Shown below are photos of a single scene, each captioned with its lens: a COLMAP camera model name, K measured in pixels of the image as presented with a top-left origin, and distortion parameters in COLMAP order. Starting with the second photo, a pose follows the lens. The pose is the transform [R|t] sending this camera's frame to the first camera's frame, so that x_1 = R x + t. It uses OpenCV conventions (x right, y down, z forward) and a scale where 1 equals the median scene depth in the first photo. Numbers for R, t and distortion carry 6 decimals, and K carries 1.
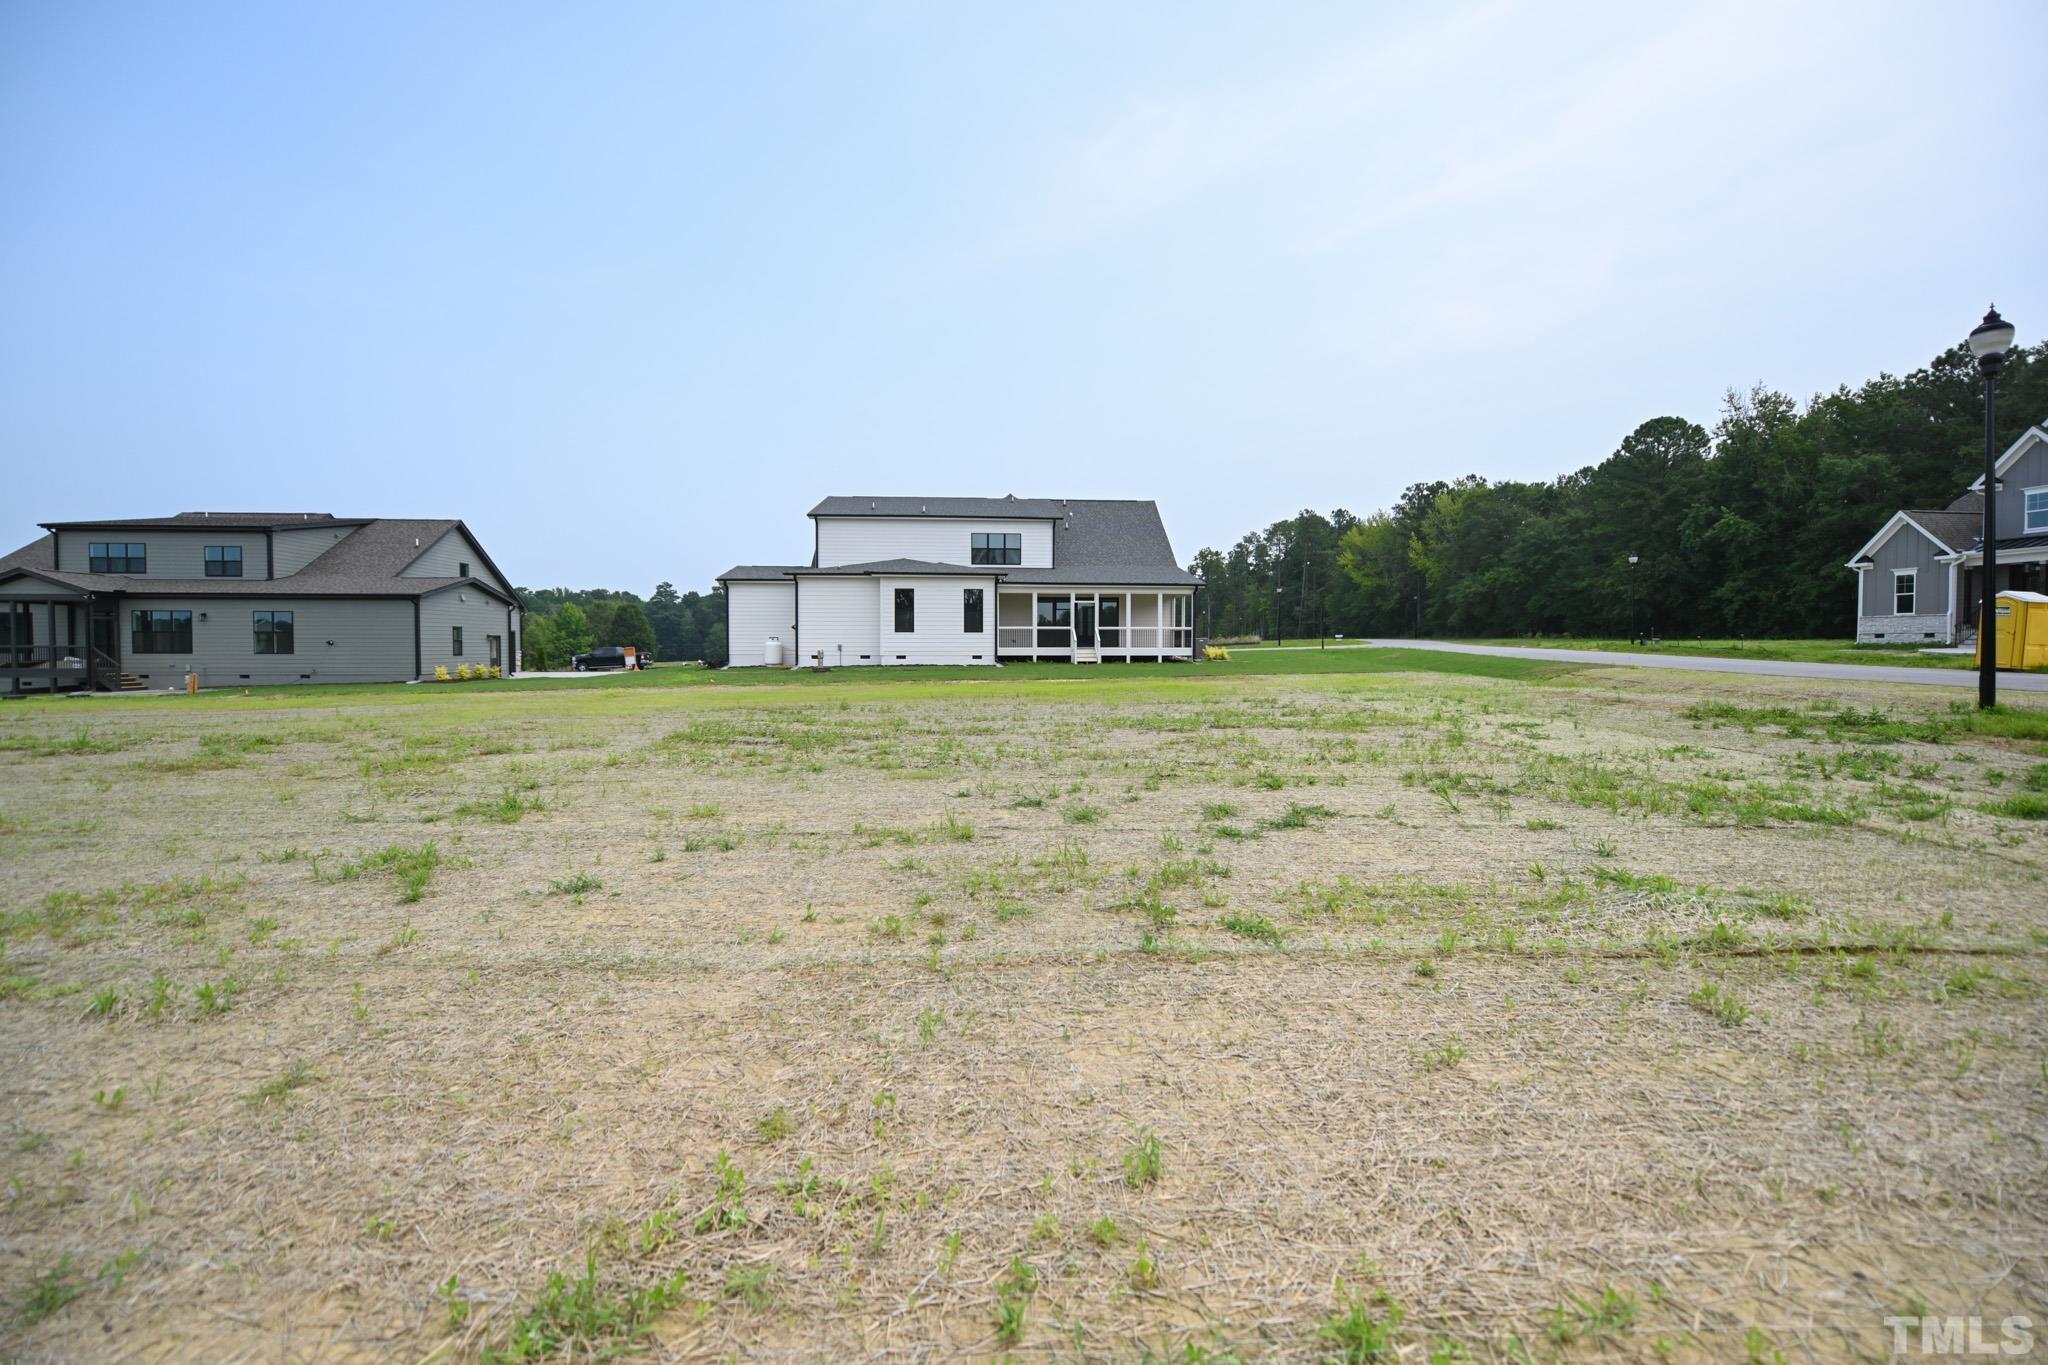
lens RADIAL K [[802.5, 0, 1017.8], [0, 802.5, 671.8], [0, 0, 1]] dist [-0.009903, -0.000567]
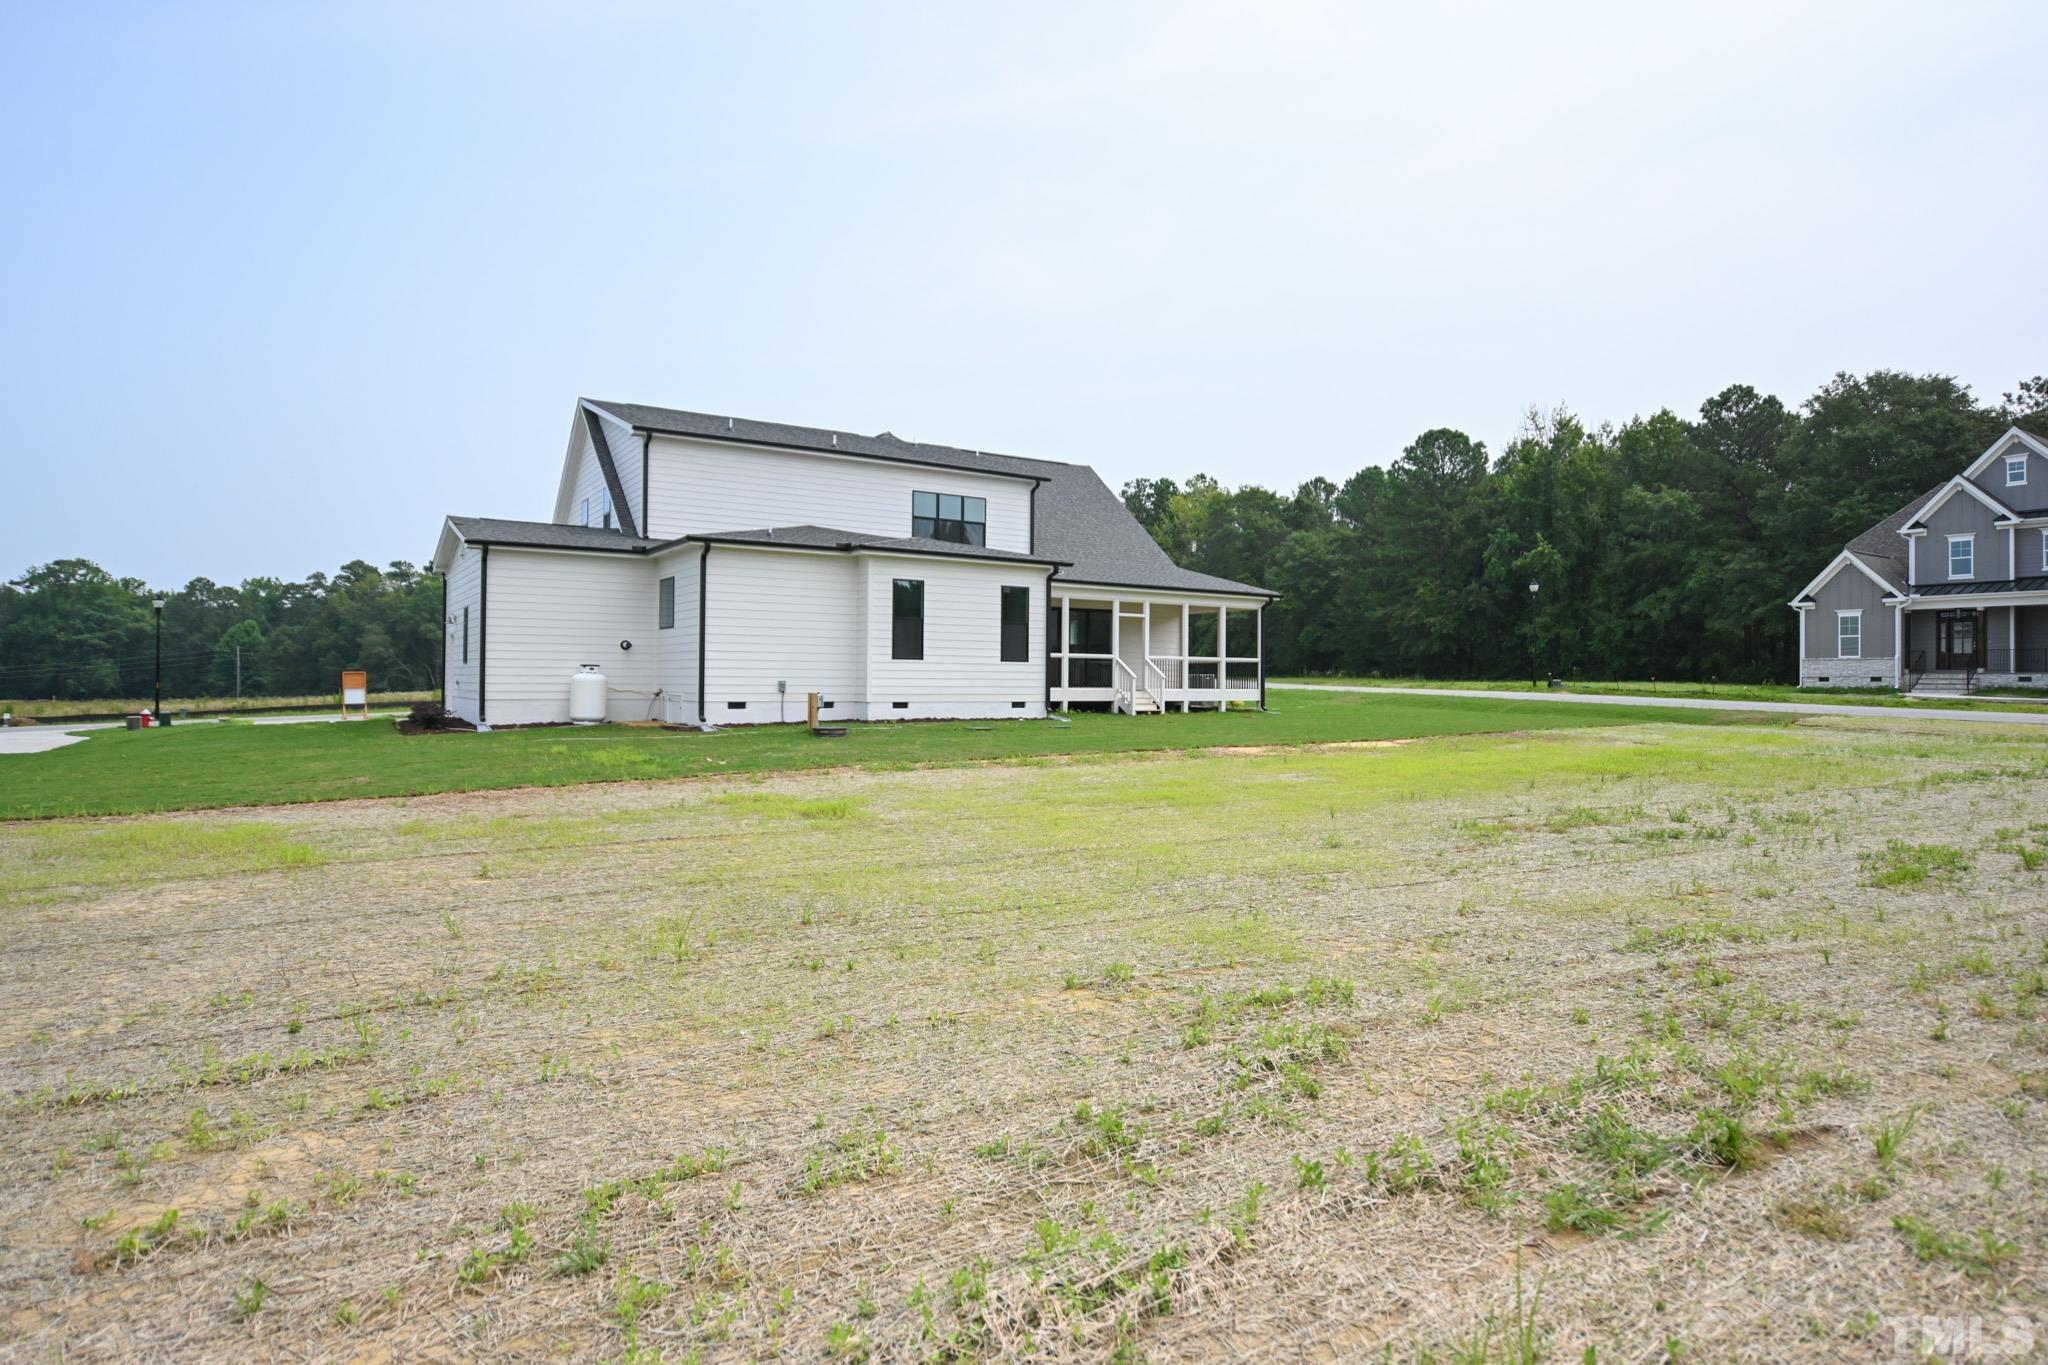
lens RADIAL K [[1135.1, 0, 1028.2], [0, 1135.1, 677.3], [0, 0, 1]] dist [0.001078, -0.000698]
pose [[0.875607, 0.008850, 0.482943, -0.405007], [0.009057, 0.999356, -0.034735, -0.008916], [-0.482940, 0.034788, 0.874962, 0.262742]]
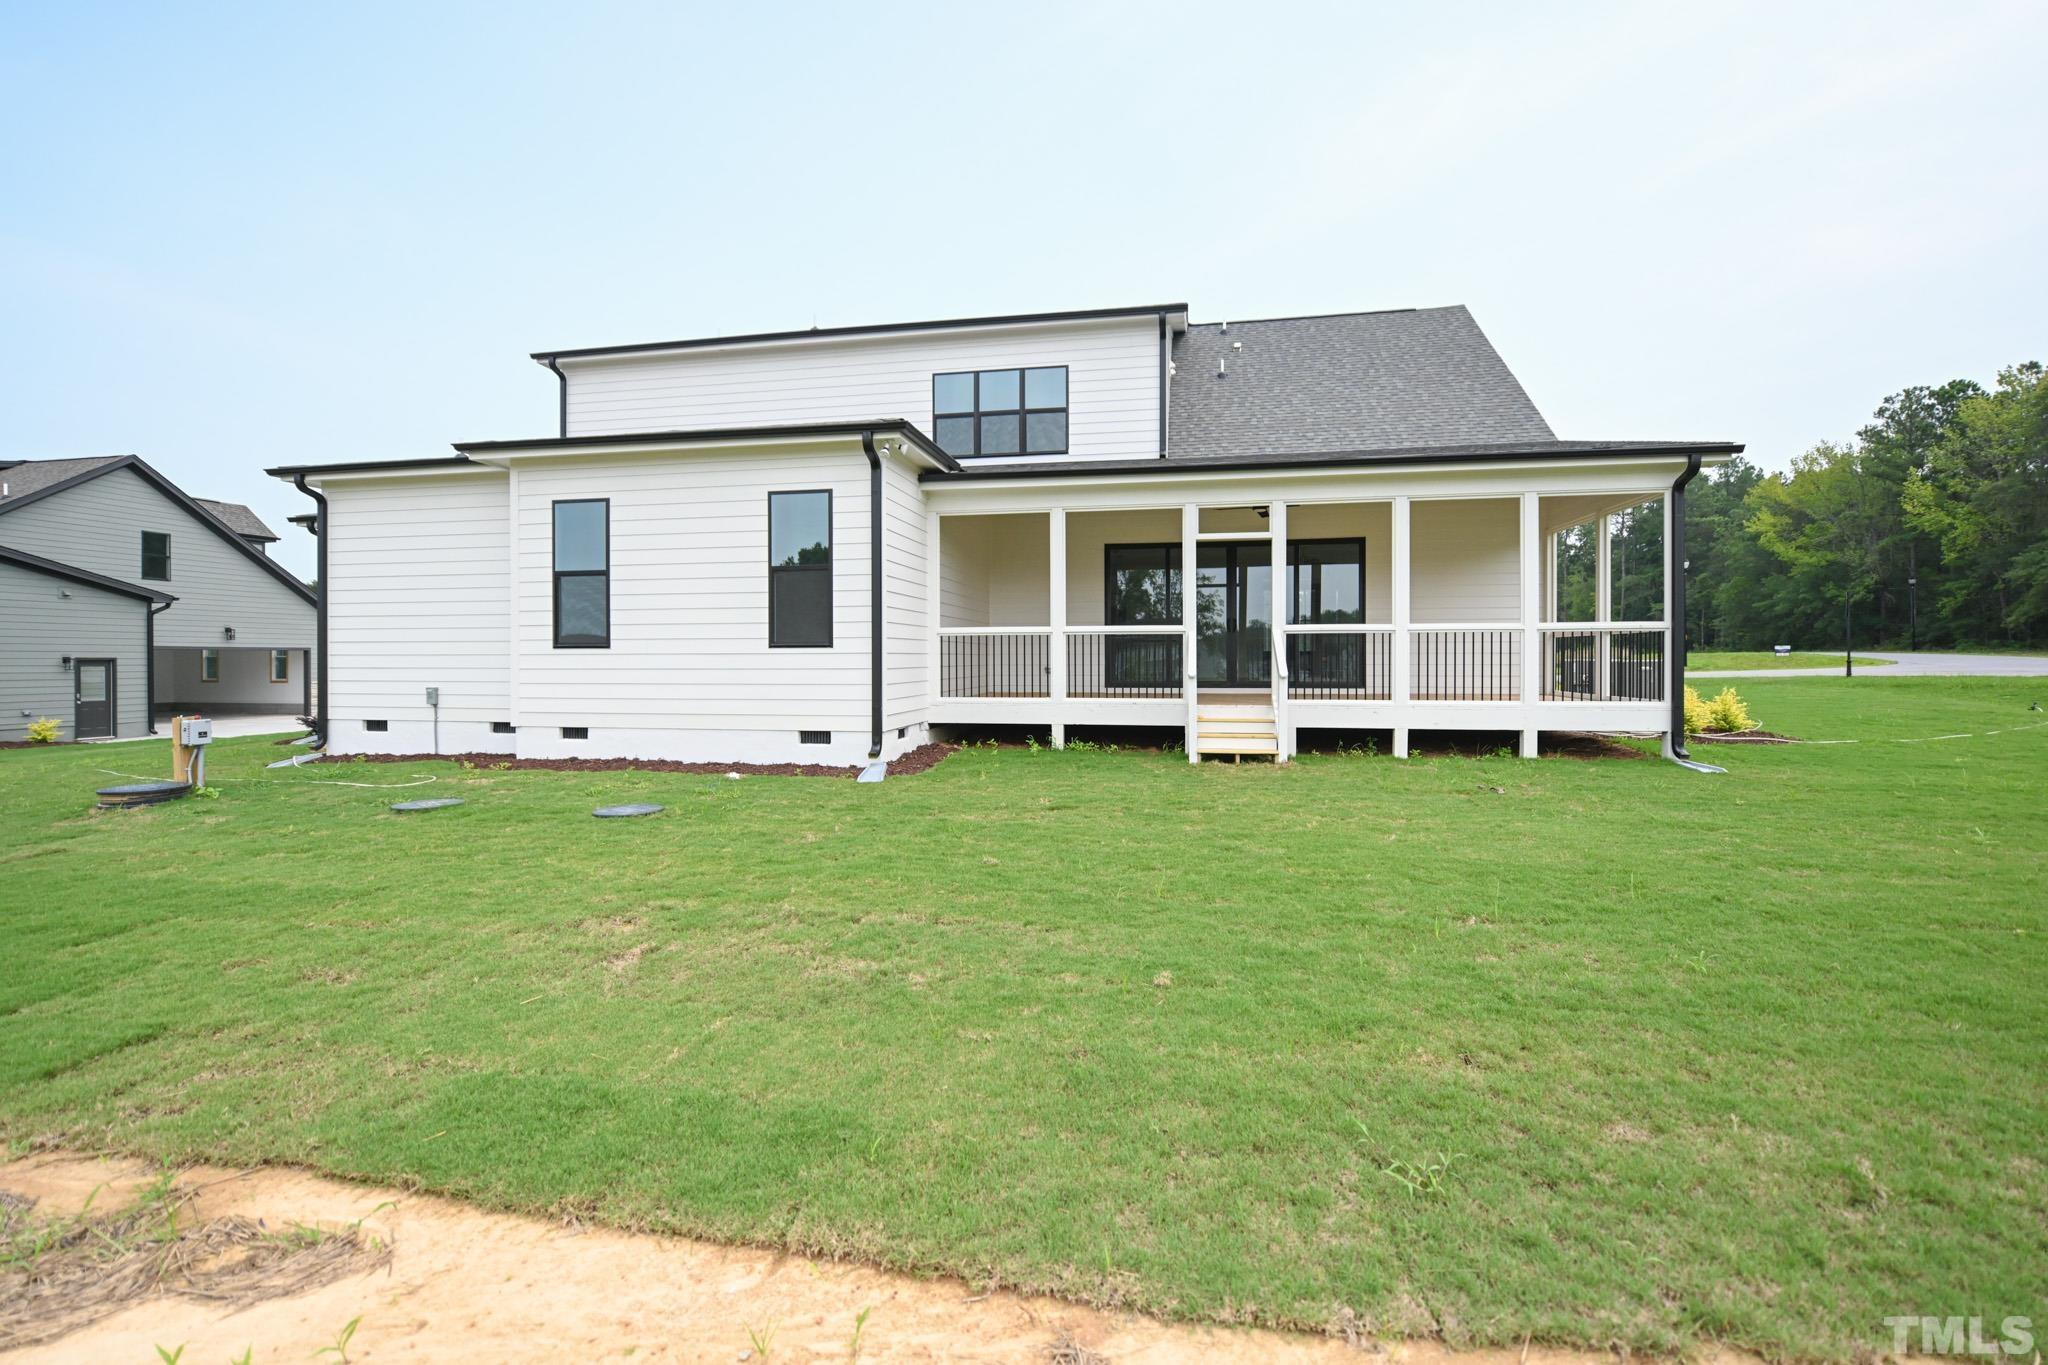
lens RADIAL K [[881.5, 0, 1022.3], [0, 881.5, 665.9], [0, 0, 1]] dist [-0.012089, 0.000190]
pose [[0.967080, -0.000911, -0.254471, 0.088331], [-0.005661, 0.999669, -0.025094, -0.032830], [0.254410, 0.025709, 0.966755, 0.669781]]
